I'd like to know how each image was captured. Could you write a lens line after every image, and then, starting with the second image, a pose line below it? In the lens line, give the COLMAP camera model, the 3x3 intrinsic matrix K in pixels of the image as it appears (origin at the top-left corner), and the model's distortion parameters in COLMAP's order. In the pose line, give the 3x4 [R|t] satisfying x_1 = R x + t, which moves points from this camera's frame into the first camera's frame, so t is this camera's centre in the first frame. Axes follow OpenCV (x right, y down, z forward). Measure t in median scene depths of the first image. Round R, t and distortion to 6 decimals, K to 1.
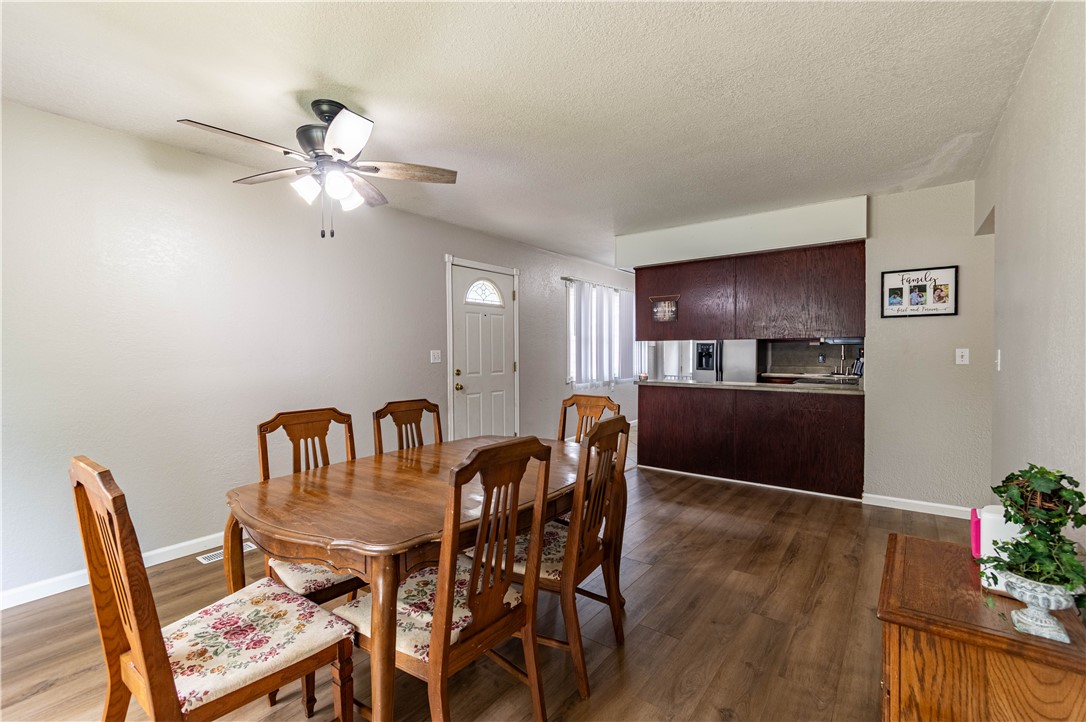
lens RADIAL K [[479.6, 0, 543.0], [0, 479.6, 361.0], [0, 0, 1]] dist [-0.001808, -0.000344]
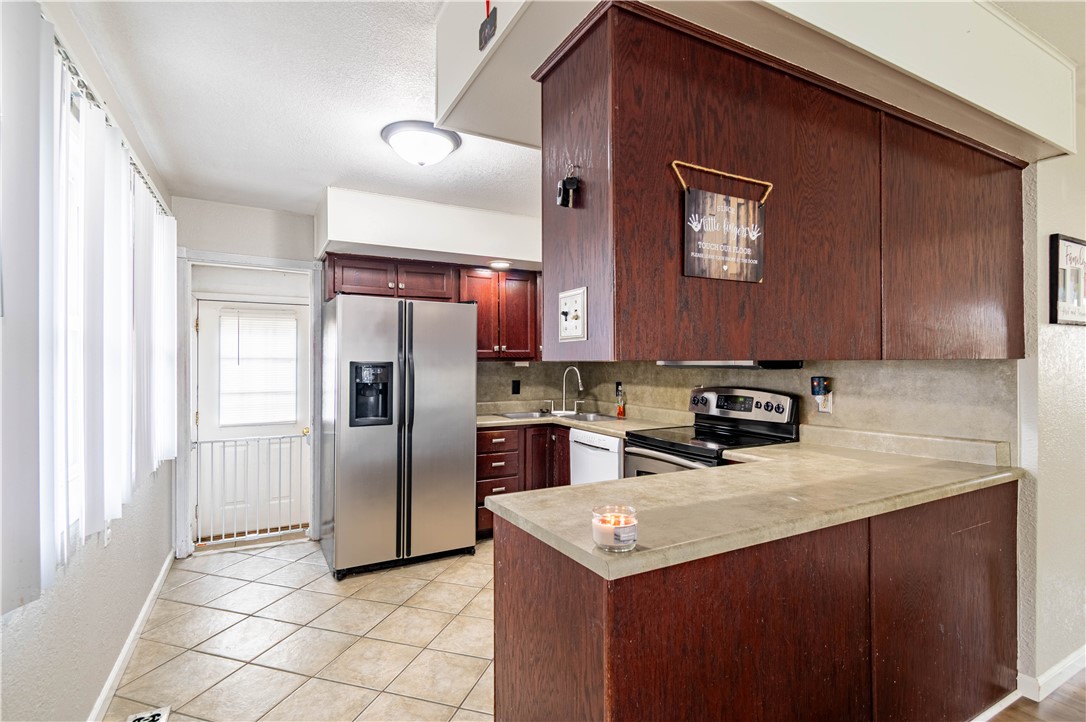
lens RADIAL K [[511.2, 0, 543.0], [0, 511.2, 361.0], [0, 0, 1]] dist [0.003524, 0.000272]
pose [[0.406837, 0.006161, 0.913480, -0.016184], [0.018329, 0.999721, -0.014906, -0.053104], [-0.913317, 0.022807, 0.406610, 1.283123]]
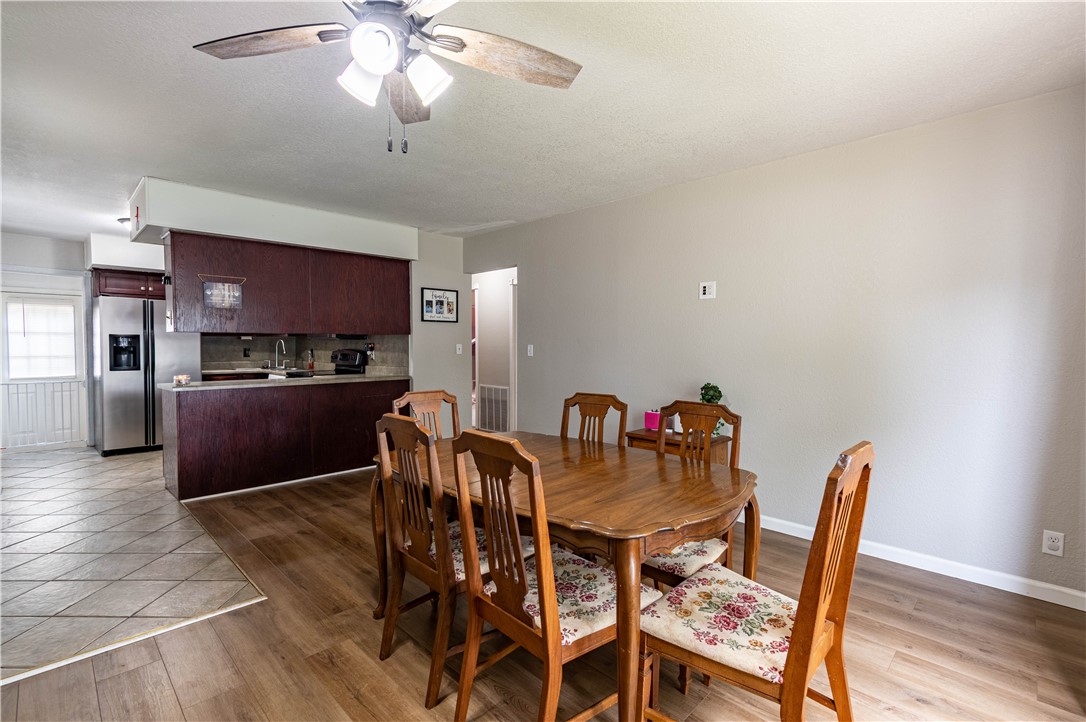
lens RADIAL K [[503.0, 0, 543.0], [0, 503.0, 361.0], [0, 0, 1]] dist [0.009091, -0.000001]
pose [[0.132698, -0.030046, 0.990701, -0.668029], [0.018708, 0.999438, 0.027806, -0.010645], [-0.990980, 0.014844, 0.133185, 0.474530]]
